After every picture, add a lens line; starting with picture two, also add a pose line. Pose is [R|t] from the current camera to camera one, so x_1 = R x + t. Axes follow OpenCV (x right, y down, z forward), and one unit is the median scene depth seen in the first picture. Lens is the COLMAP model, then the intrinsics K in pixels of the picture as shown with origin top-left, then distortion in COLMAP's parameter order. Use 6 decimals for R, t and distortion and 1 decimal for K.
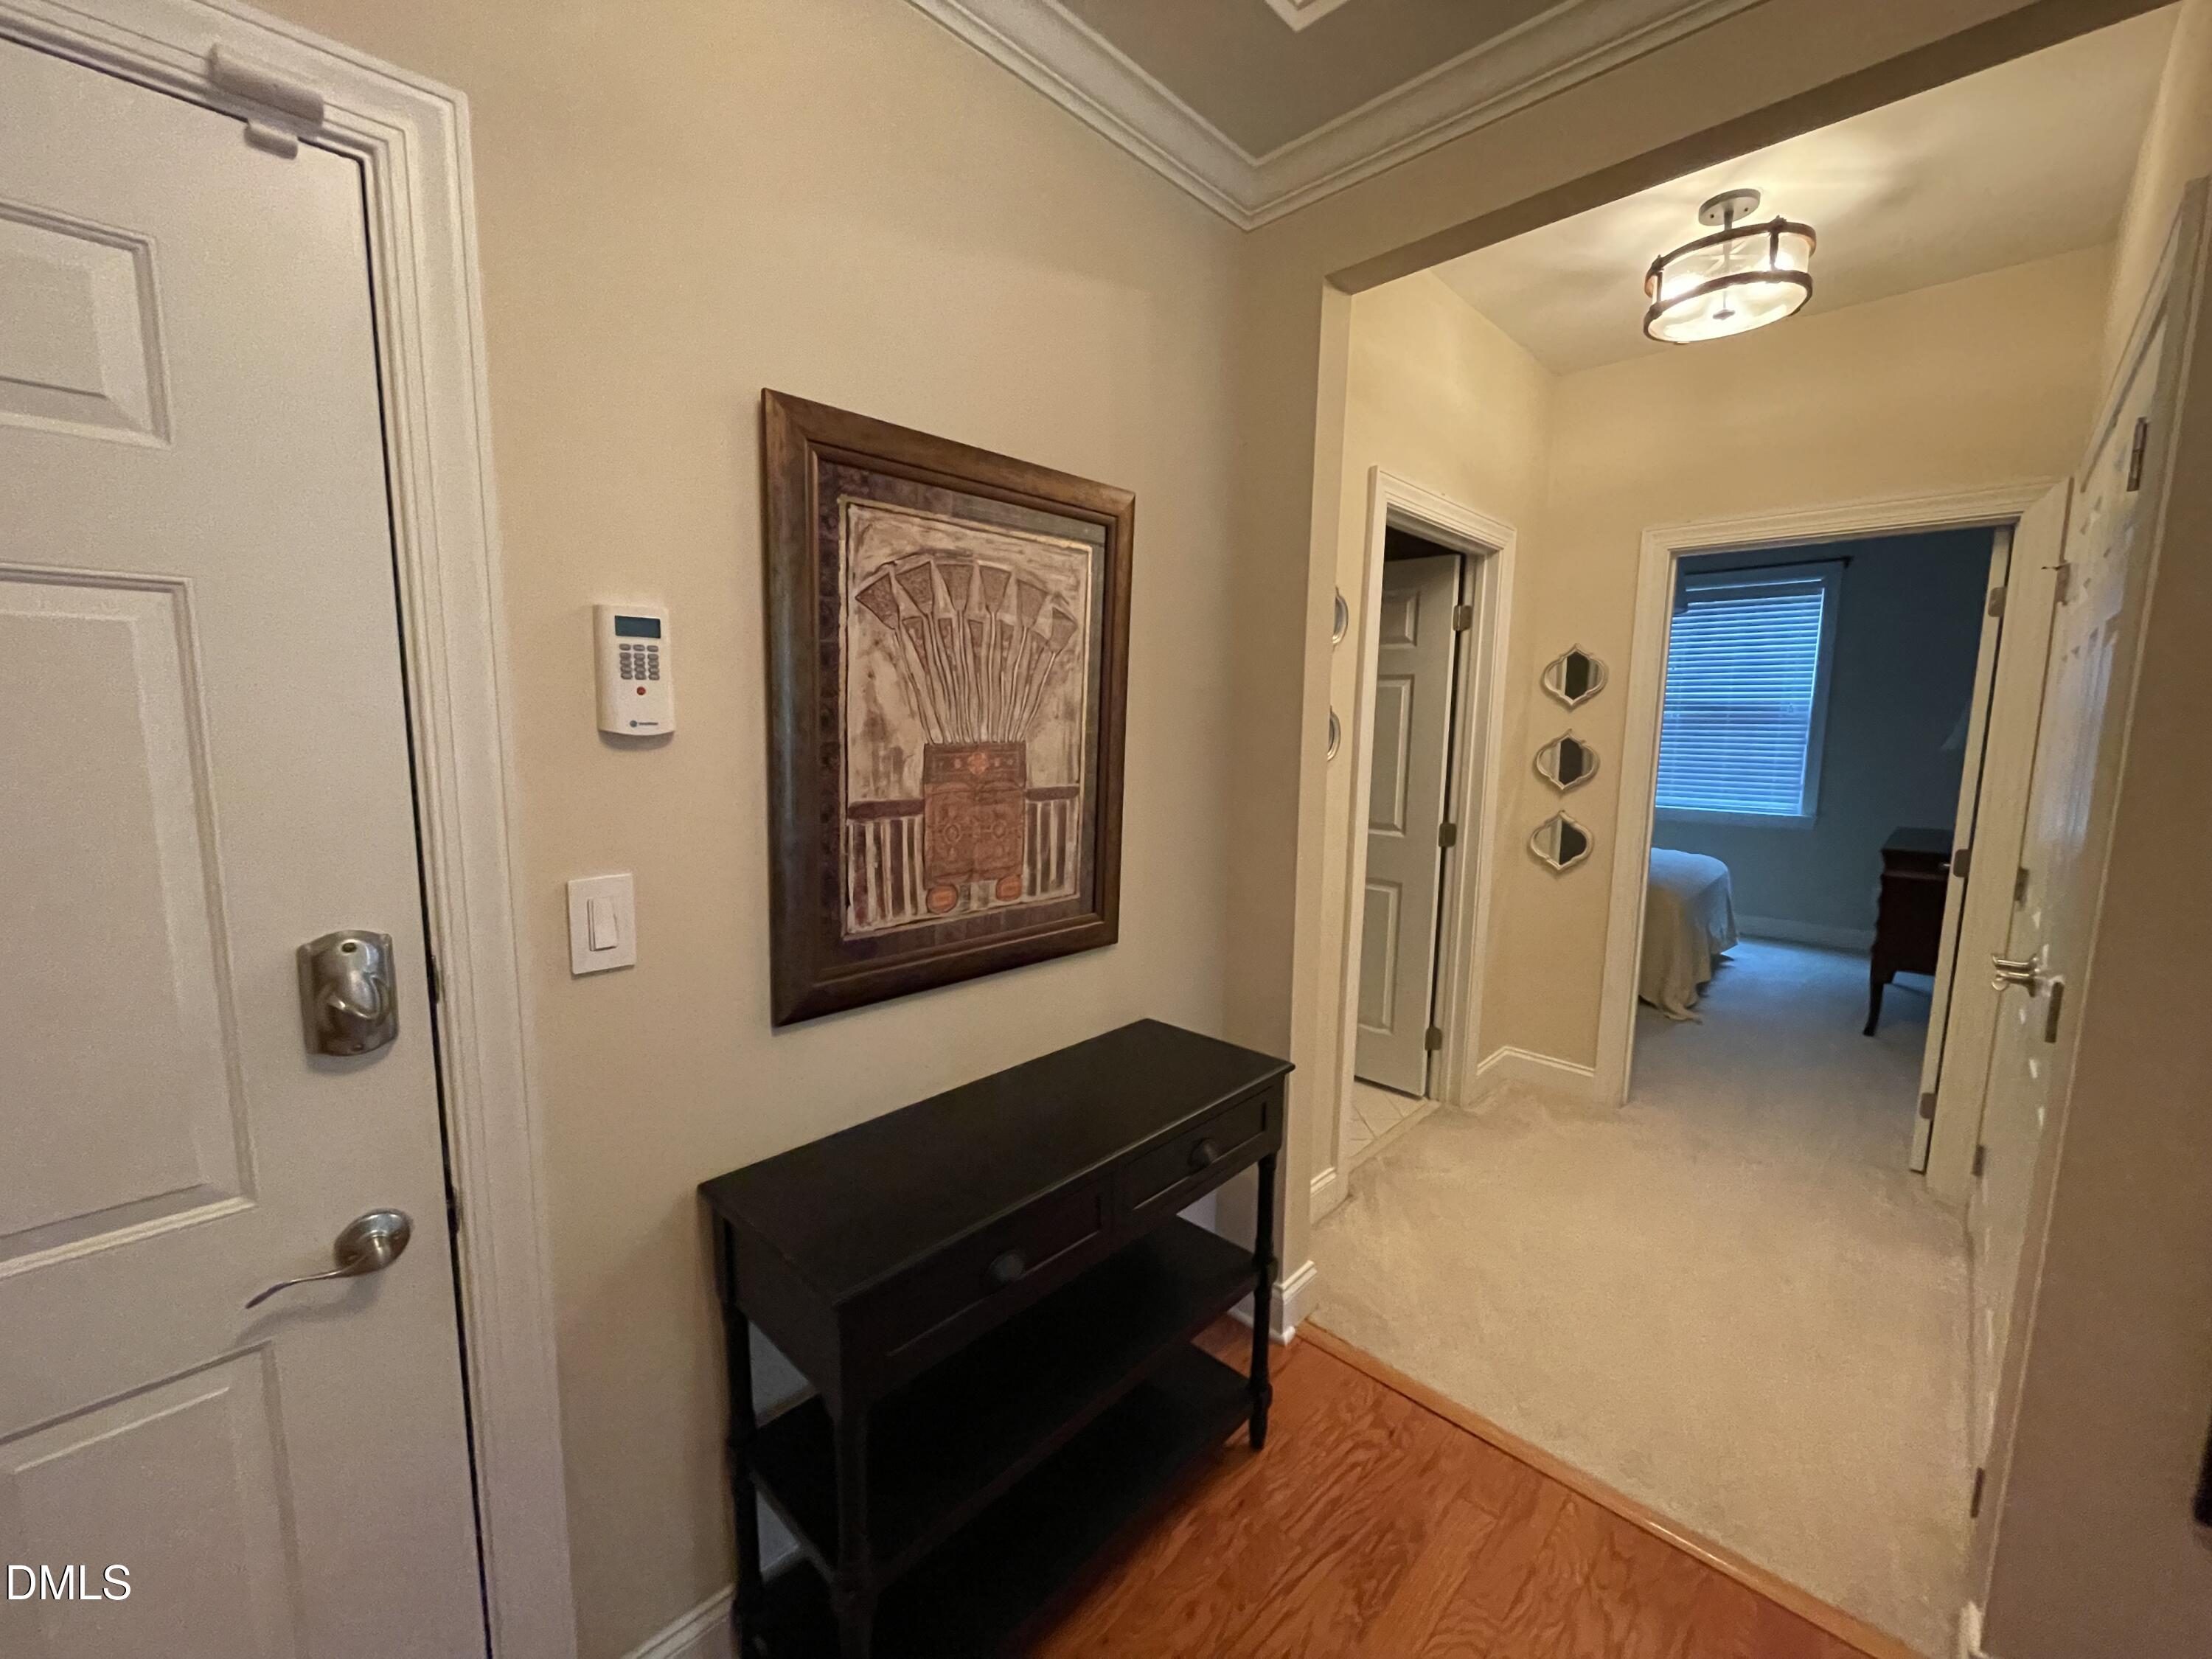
lens RADIAL K [[891.1, 0, 1107.1], [0, 891.1, 822.3], [0, 0, 1]] dist [-0.001919, -0.000211]
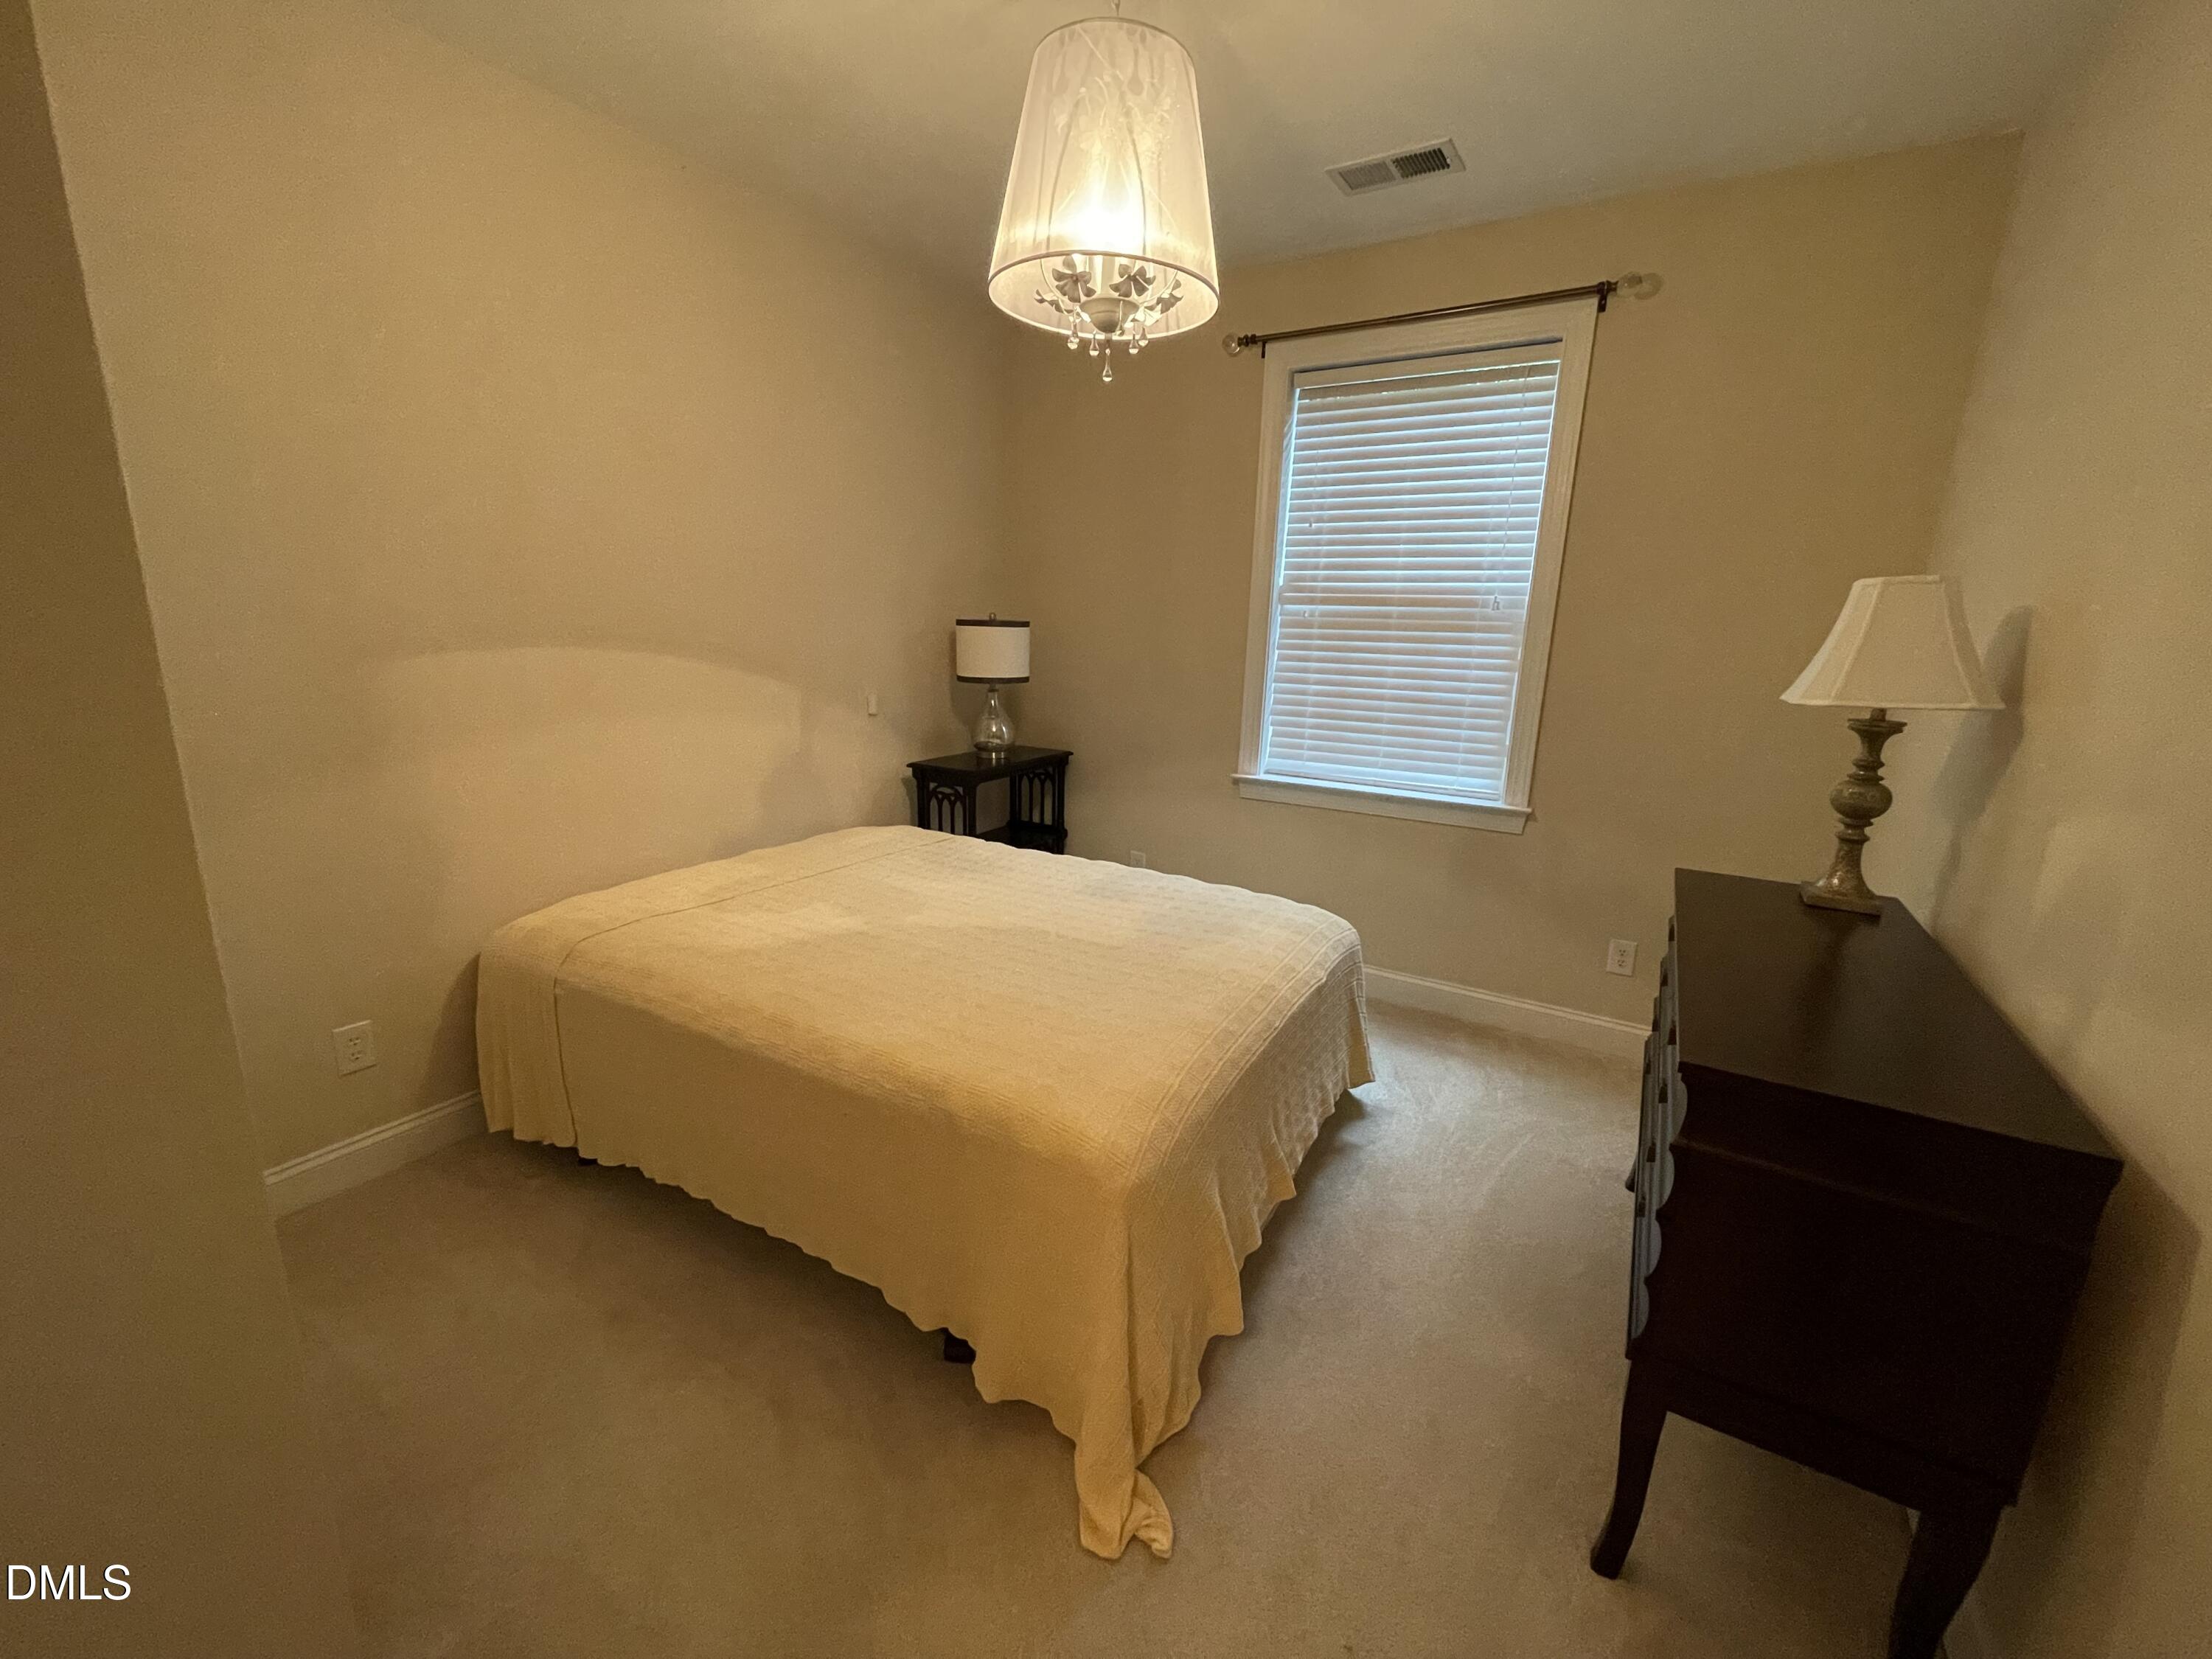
lens RADIAL K [[891.1, 0, 1107.1], [0, 891.1, 822.3], [0, 0, 1]] dist [-0.001919, -0.000211]
pose [[0.977671, -0.039575, 0.206380, 0.425252], [0.017264, 0.993913, 0.108805, -0.058776], [-0.209429, -0.102812, 0.972404, 0.513448]]
